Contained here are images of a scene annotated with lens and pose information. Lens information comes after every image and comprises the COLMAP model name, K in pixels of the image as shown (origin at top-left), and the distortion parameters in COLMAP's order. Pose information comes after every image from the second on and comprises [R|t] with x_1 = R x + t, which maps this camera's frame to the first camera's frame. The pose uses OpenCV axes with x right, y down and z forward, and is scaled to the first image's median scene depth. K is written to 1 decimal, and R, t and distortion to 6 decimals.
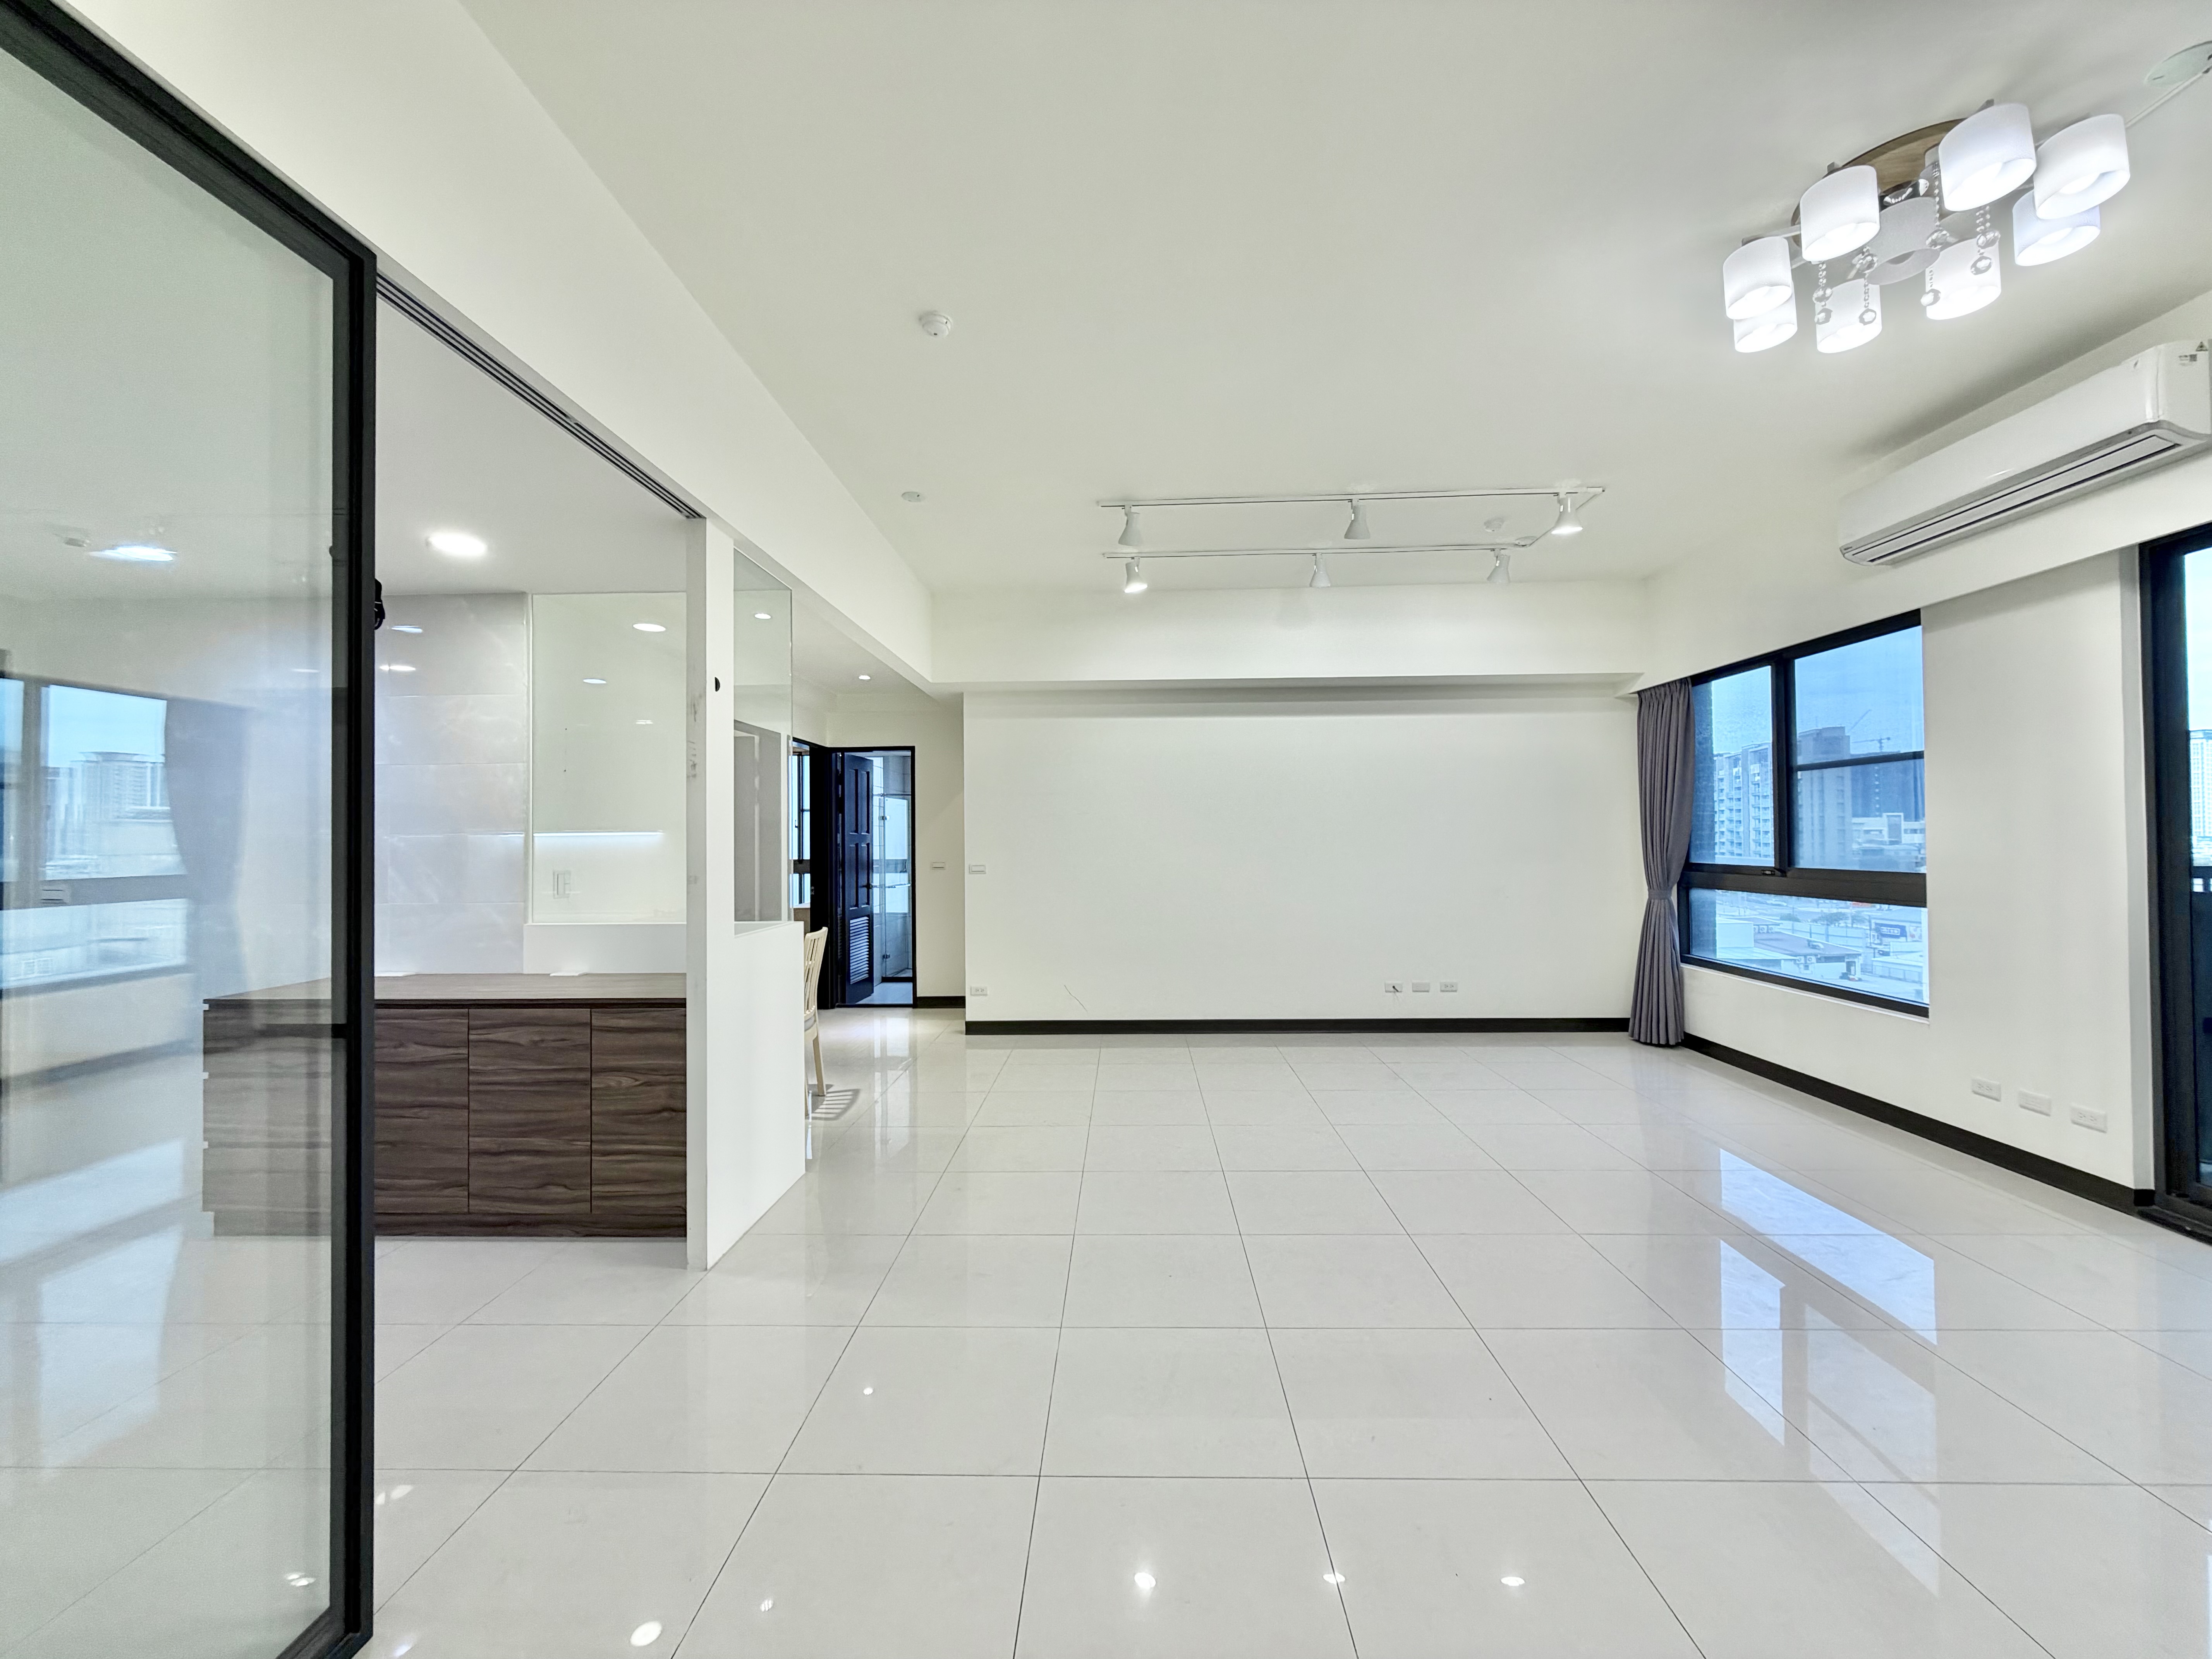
lens RADIAL K [[876.9, 0, 1110.0], [0, 876.9, 827.3], [0, 0, 1]] dist [-0.001956, 0.000156]
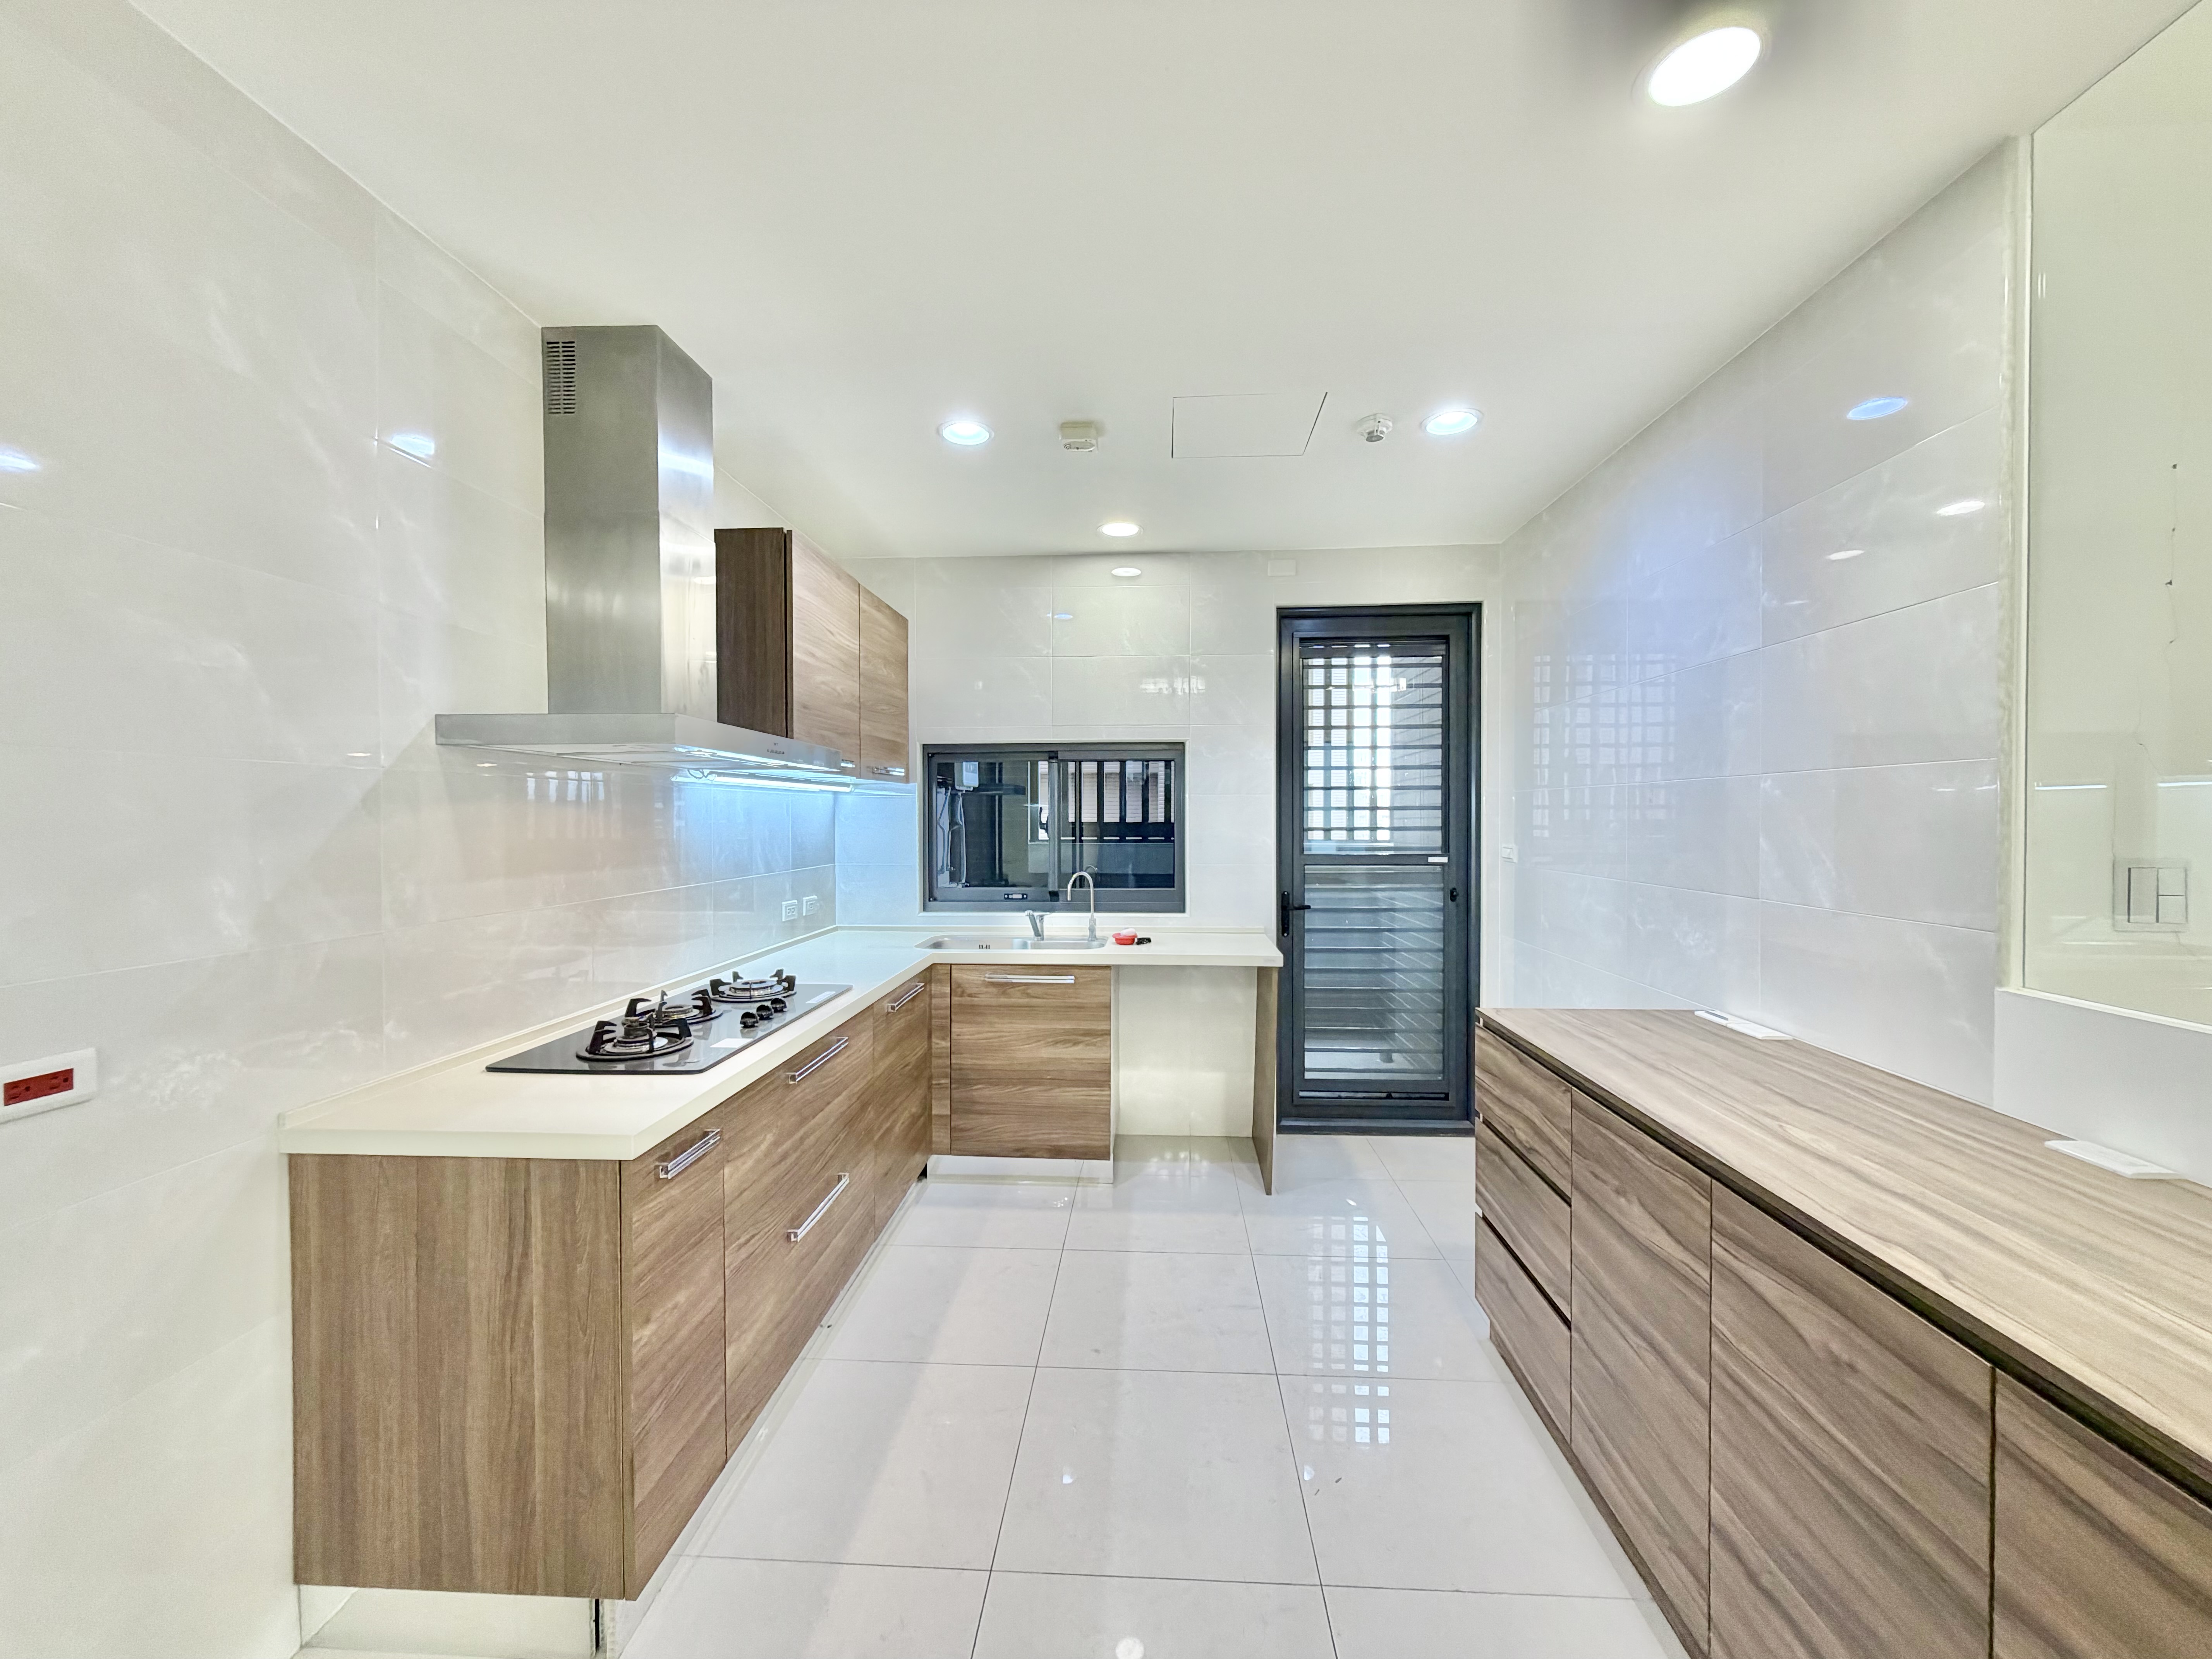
lens RADIAL K [[876.9, 0, 1110.0], [0, 876.9, 827.3], [0, 0, 1]] dist [-0.001956, 0.000156]
pose [[-0.035215, 0.023419, -0.999105, -0.194256], [0.019150, 0.999558, 0.022755, 0.015767], [0.999196, -0.018332, -0.035648, 0.459045]]
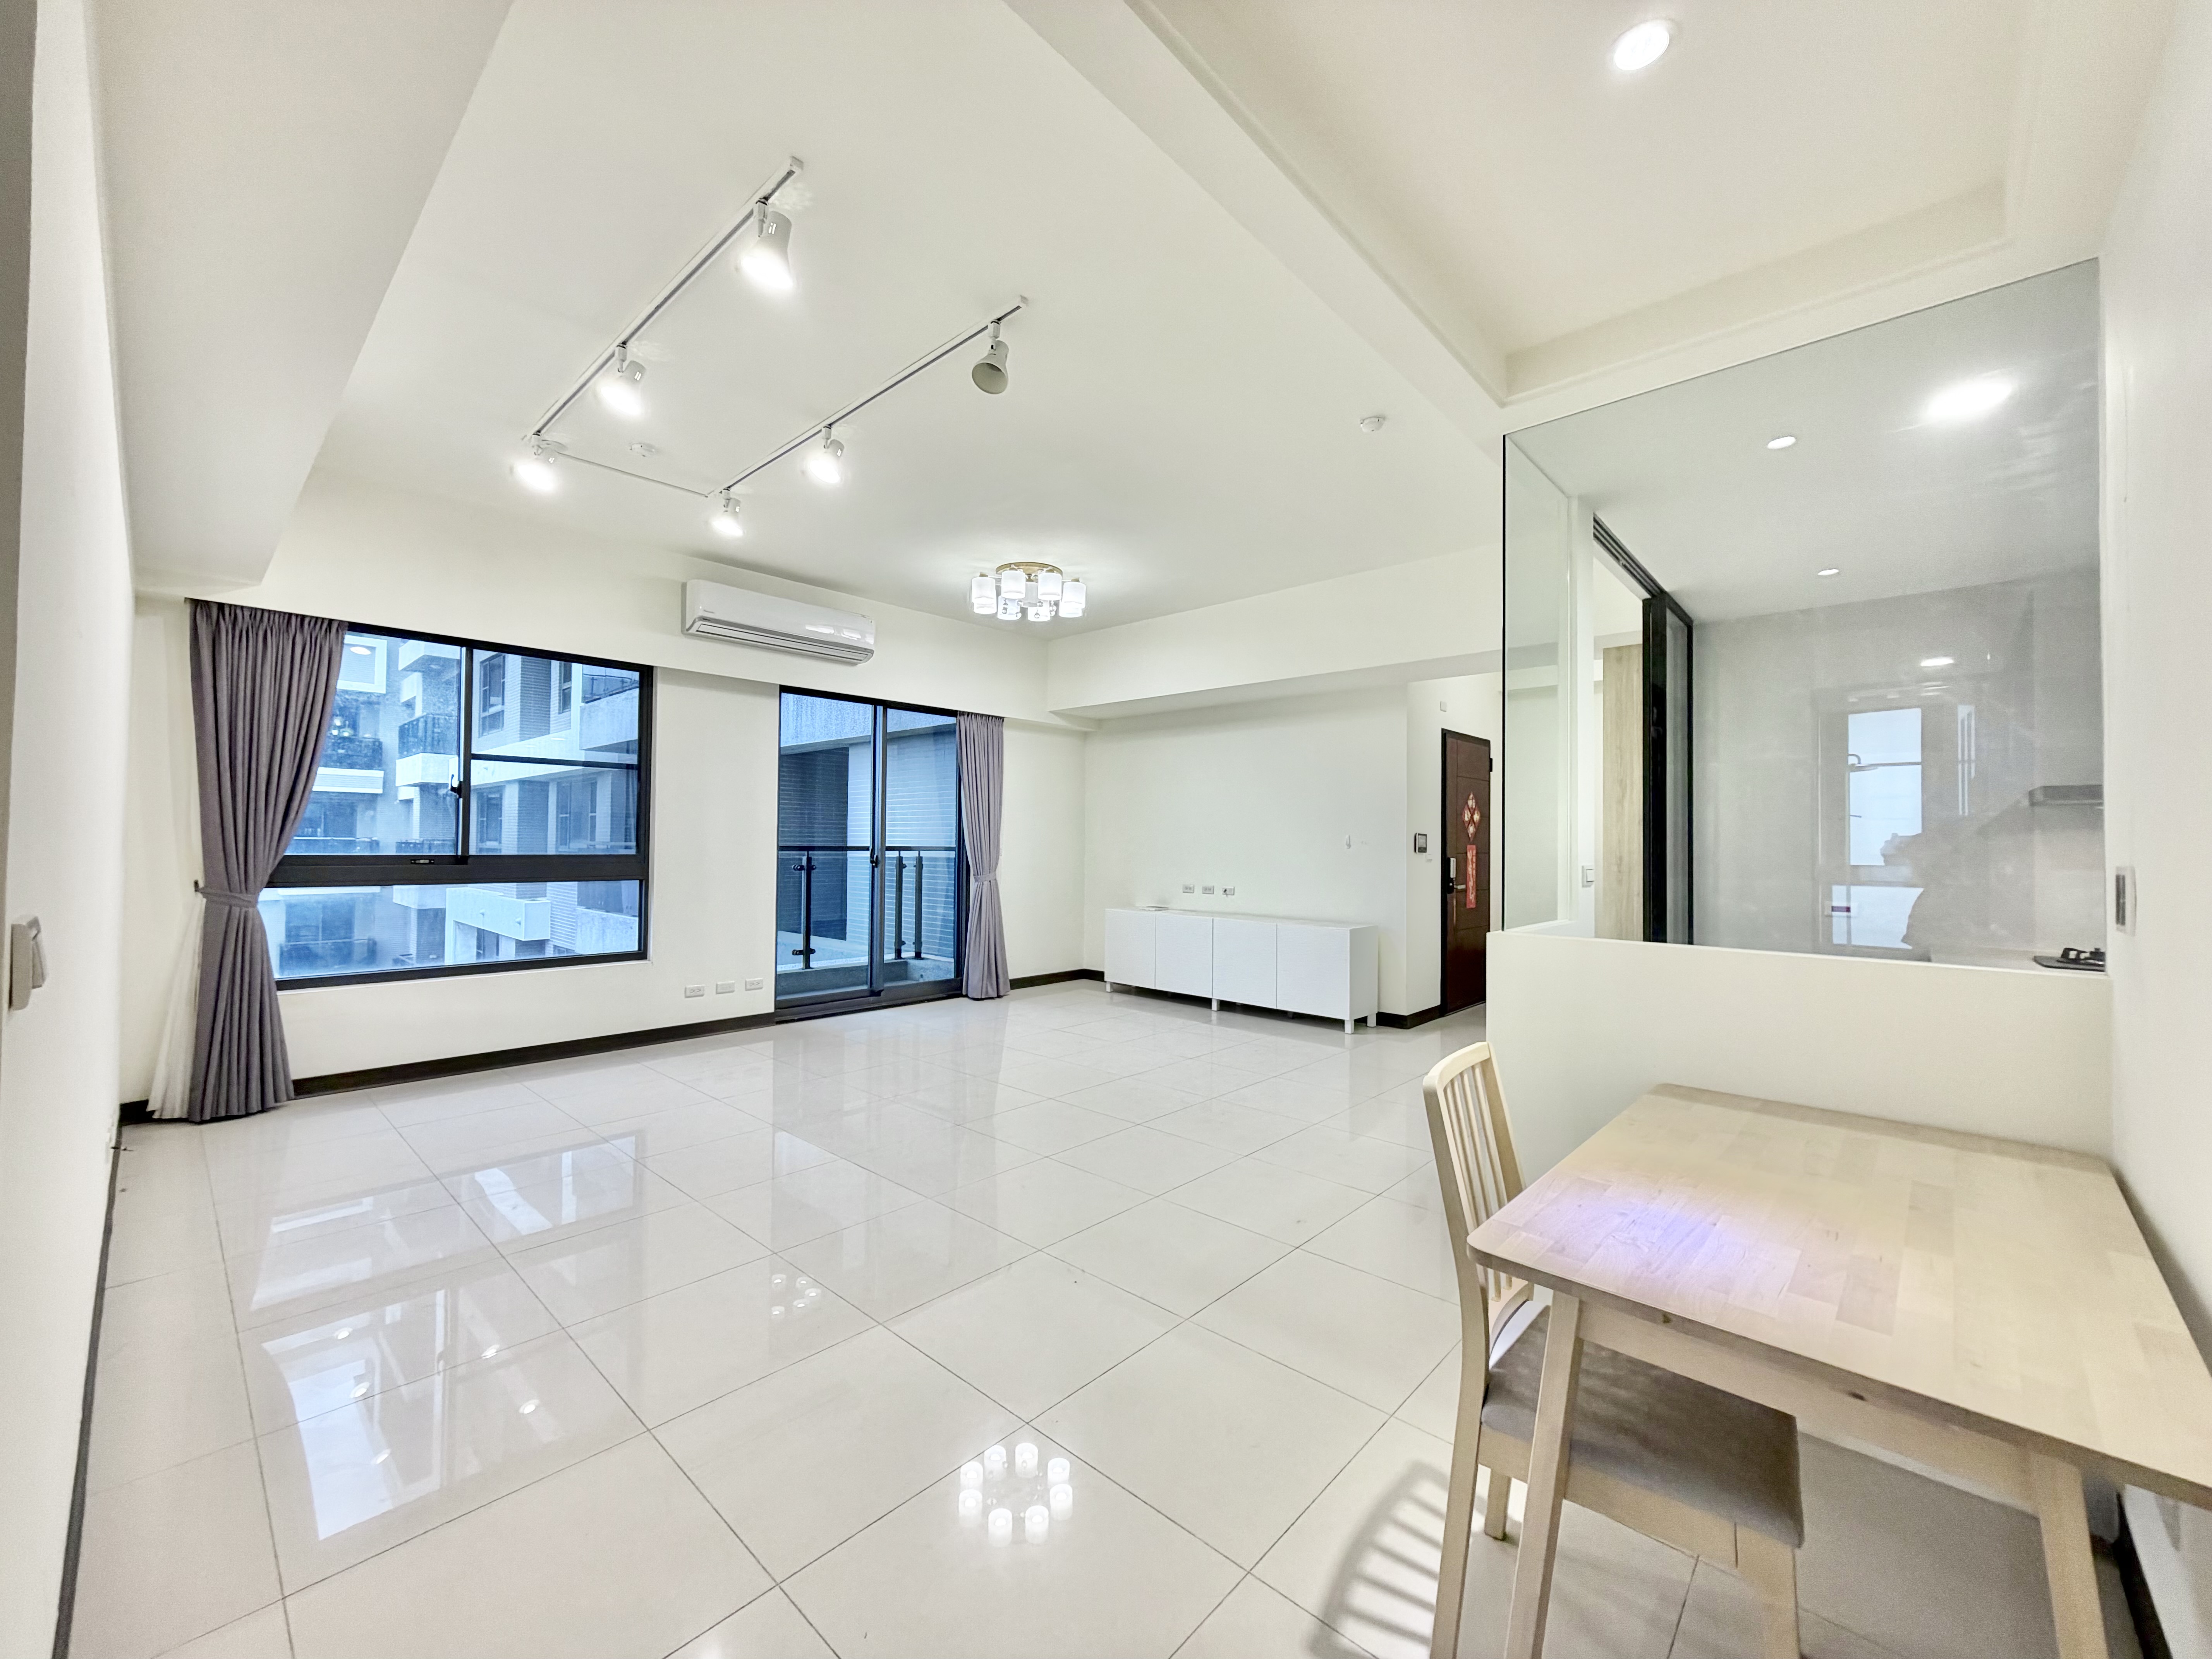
lens RADIAL K [[876.9, 0, 1110.0], [0, 876.9, 827.3], [0, 0, 1]] dist [-0.001956, 0.000156]
pose [[-0.753836, 0.015354, 0.656883, -0.431828], [-0.010378, 0.999324, -0.035268, 0.041094], [-0.656980, -0.033404, -0.753167, 1.266327]]
